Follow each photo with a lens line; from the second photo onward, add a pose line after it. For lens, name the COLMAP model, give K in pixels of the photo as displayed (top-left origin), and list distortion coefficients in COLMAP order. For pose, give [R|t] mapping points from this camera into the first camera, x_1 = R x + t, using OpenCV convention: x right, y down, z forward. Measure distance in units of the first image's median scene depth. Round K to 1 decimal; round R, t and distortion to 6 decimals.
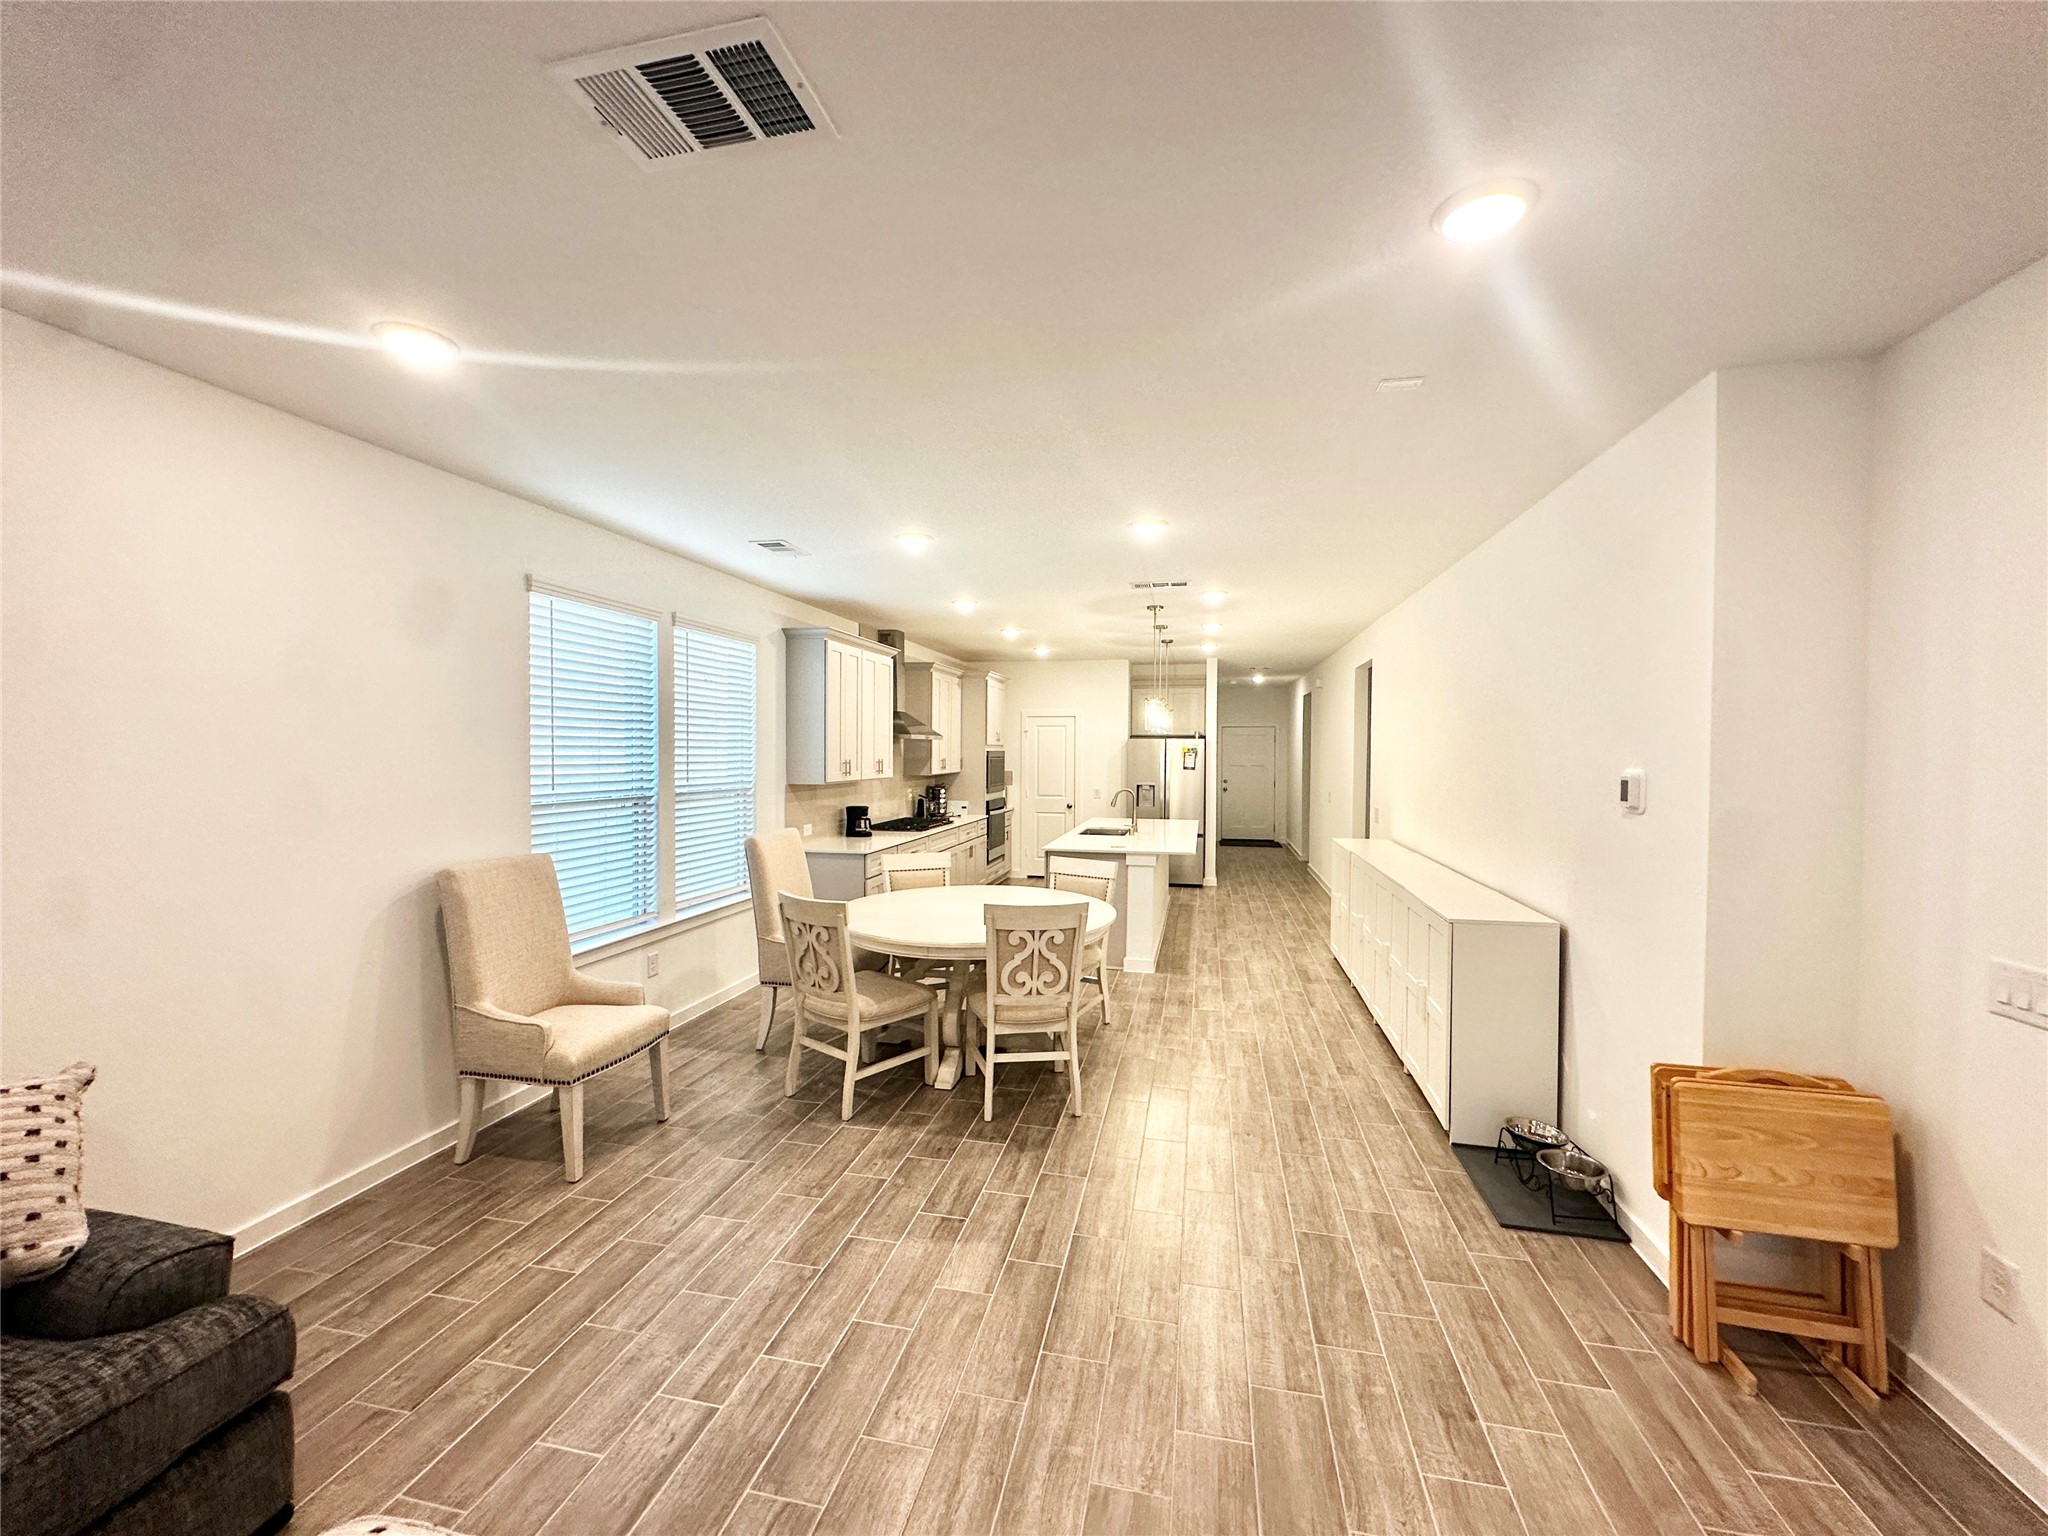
lens RADIAL K [[822.0, 0, 1020.4], [0, 822.0, 754.3], [0, 0, 1]] dist [-0.003626, -0.000193]
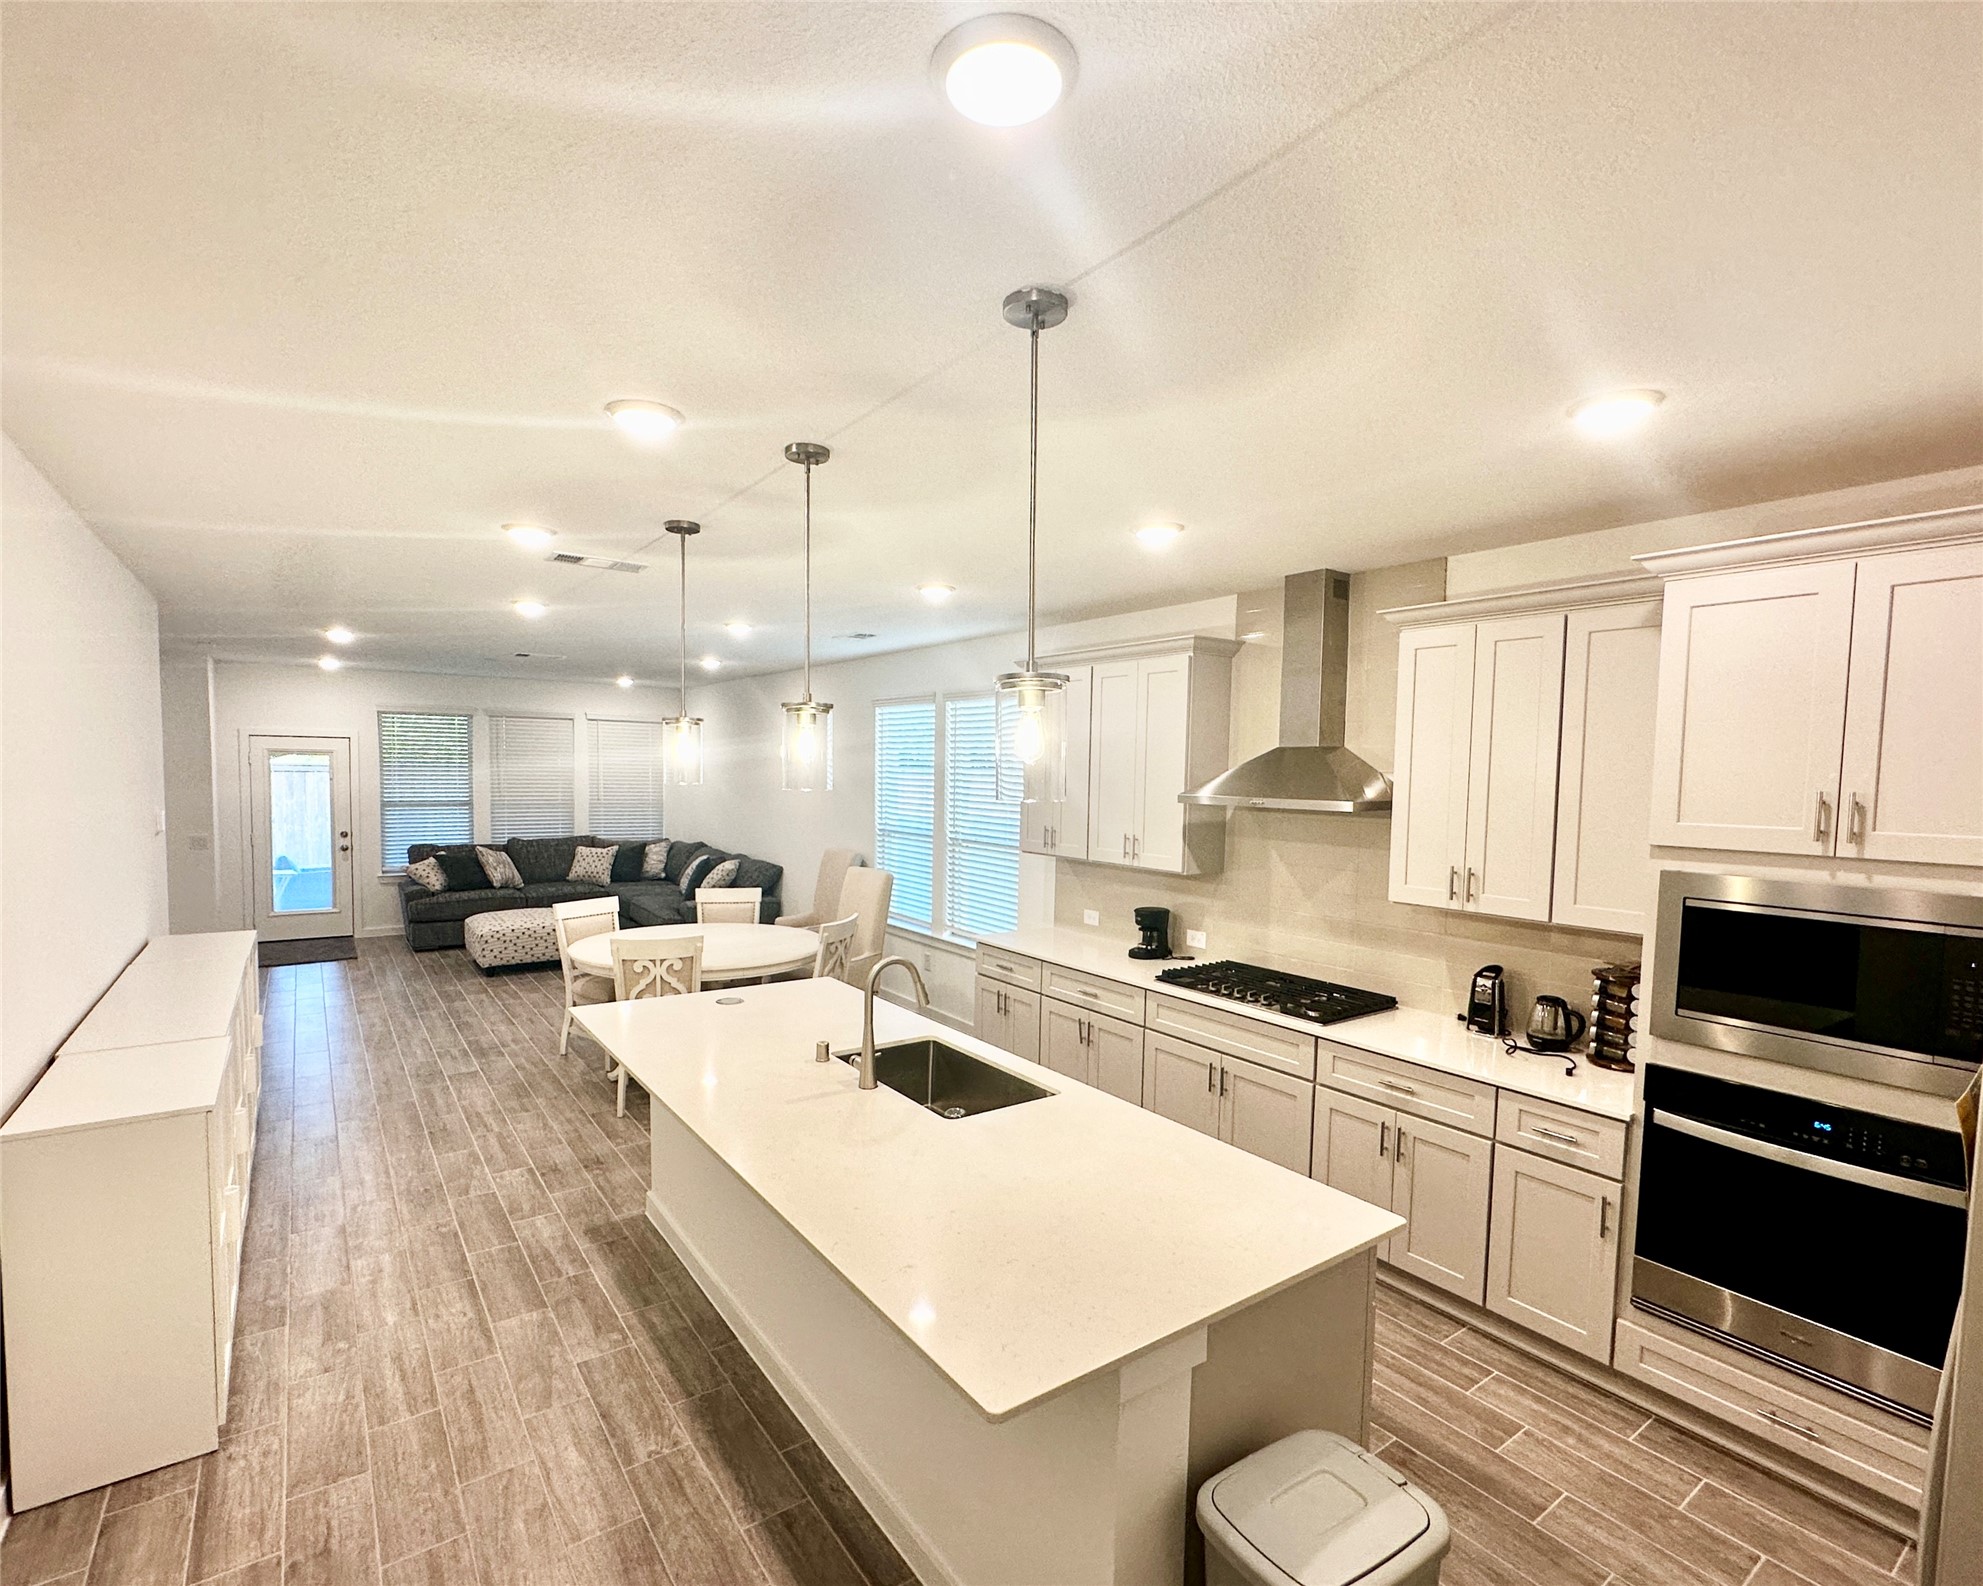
lens RADIAL K [[973.3, 0, 987.7], [0, 973.3, 812.3], [0, 0, 1]] dist [0.000434, 0.000181]
pose [[-0.670307, 0.017641, -0.741874, 0.535970], [-0.030358, 0.998229, 0.051166, -0.055844], [0.741462, 0.056818, -0.668584, 1.731861]]
